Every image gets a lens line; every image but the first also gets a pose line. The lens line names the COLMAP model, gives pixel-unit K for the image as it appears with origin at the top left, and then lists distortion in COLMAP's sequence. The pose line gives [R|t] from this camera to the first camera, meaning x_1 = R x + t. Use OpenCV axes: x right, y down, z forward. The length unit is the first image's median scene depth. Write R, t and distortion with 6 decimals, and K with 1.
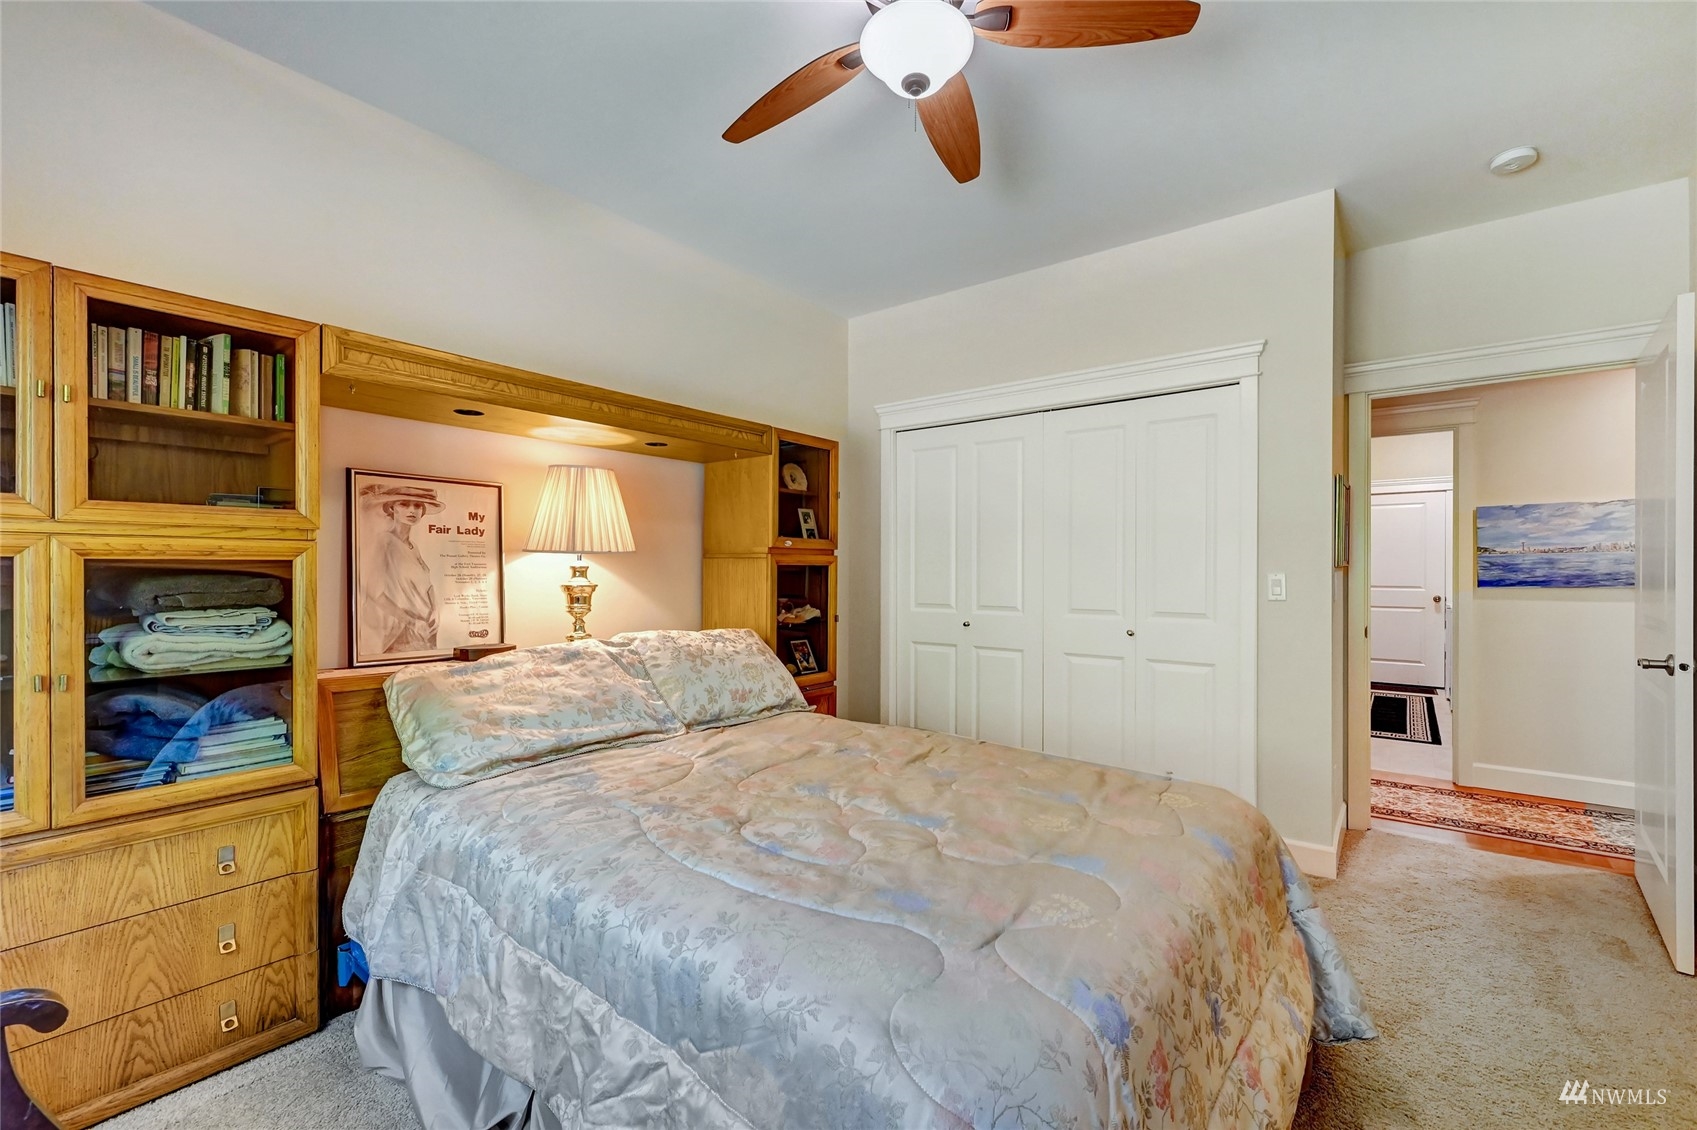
lens RADIAL K [[717.9, 0, 852.7], [0, 717.9, 568.0], [0, 0, 1]] dist [-0.002429, -0.000047]
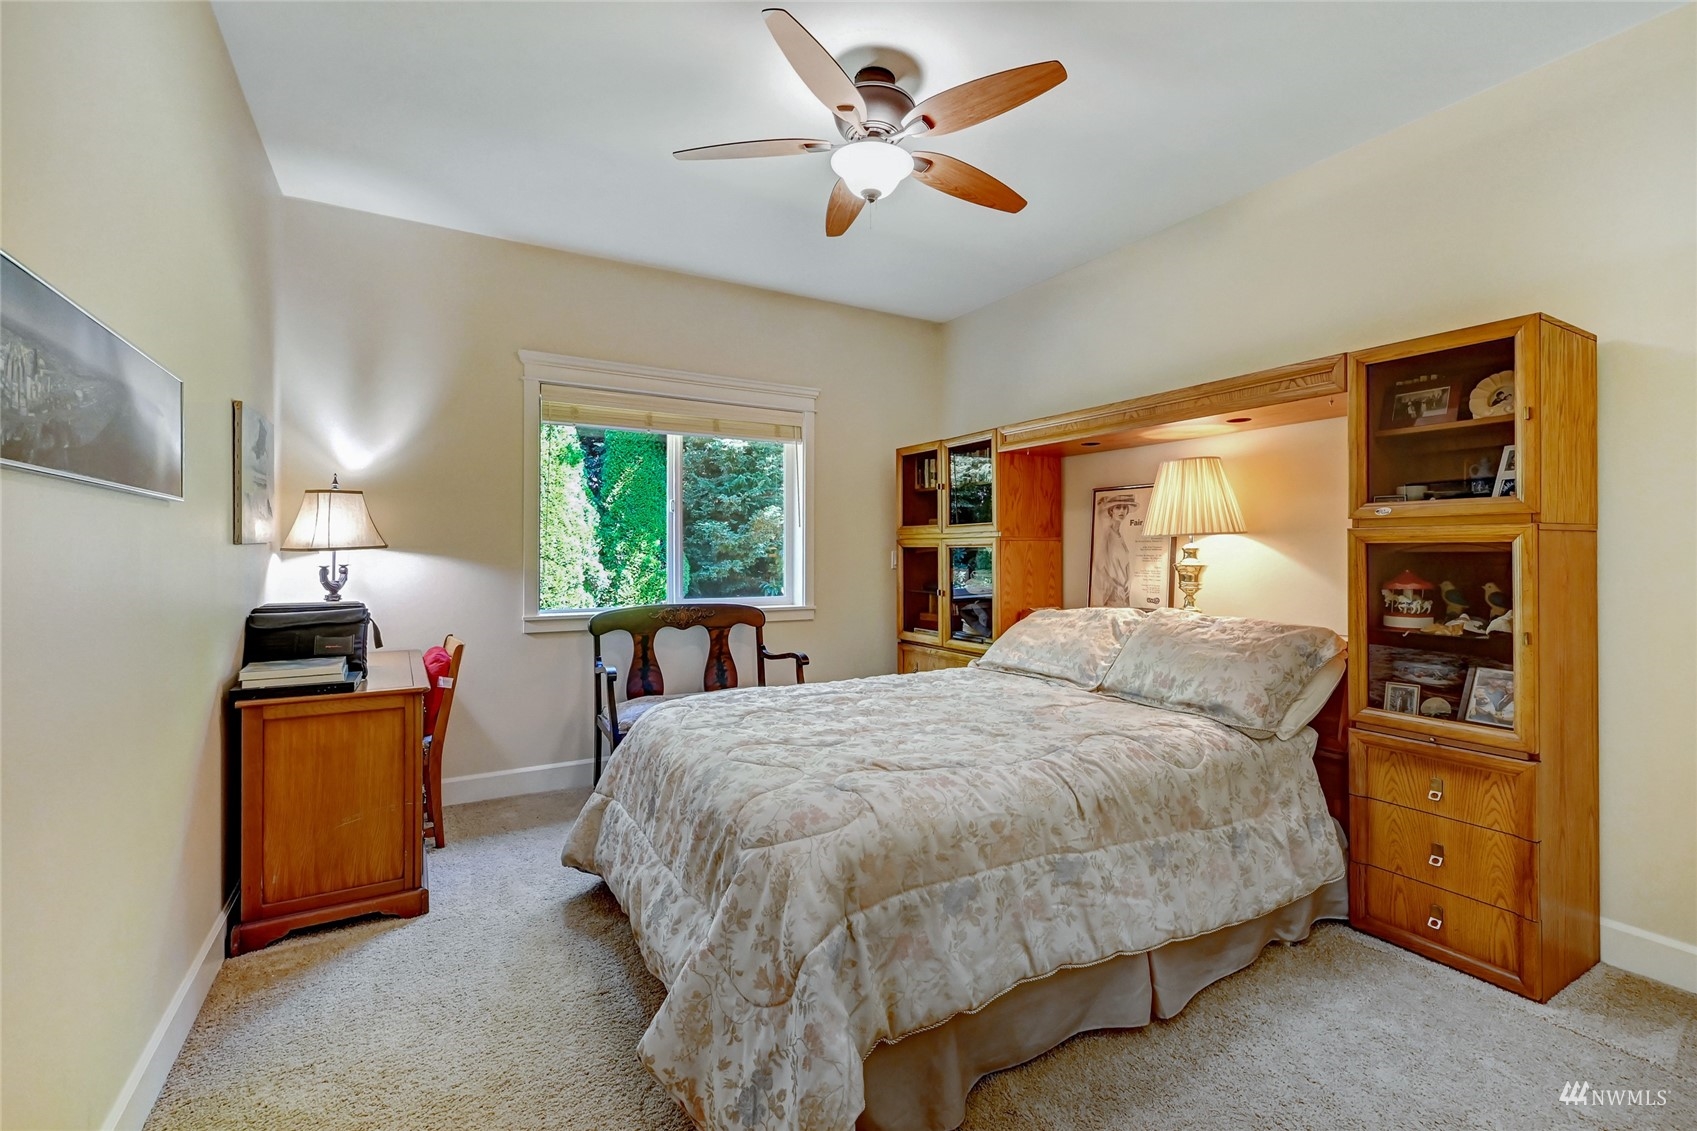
lens RADIAL K [[717.9, 0, 850.9], [0, 717.9, 561.5], [0, 0, 1]] dist [-0.002429, -0.000047]
pose [[-0.361965, 0.010056, -0.932137, 0.933865], [0.004103, 0.999949, 0.009195, 0.006752], [0.932183, -0.000496, -0.361988, 0.996603]]
